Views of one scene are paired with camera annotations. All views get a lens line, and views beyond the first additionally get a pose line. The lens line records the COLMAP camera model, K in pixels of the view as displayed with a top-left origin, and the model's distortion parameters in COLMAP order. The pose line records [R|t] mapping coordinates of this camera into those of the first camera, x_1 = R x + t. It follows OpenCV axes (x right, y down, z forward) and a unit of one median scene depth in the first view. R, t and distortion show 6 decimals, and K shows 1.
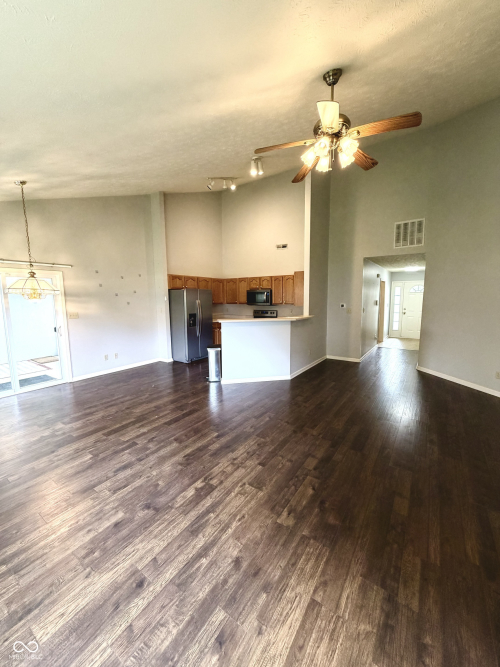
lens RADIAL K [[270.3, 0, 250.2], [0, 270.3, 334.2], [0, 0, 1]] dist [0.000423, 0.000004]
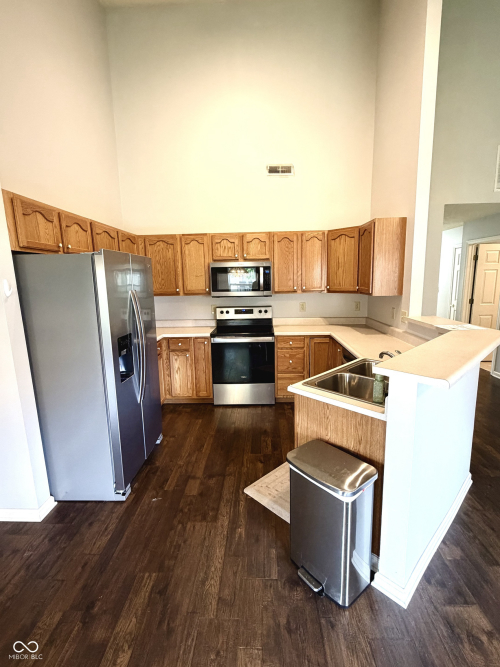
lens RADIAL K [[312.6, 0, 250.0], [0, 312.6, 330.5], [0, 0, 1]] dist [-0.002135, -0.000129]
pose [[0.855804, -0.096076, 0.508300, -0.229237], [0.079559, 0.995356, 0.054187, -0.078963], [-0.511146, -0.005933, 0.859474, 0.549131]]
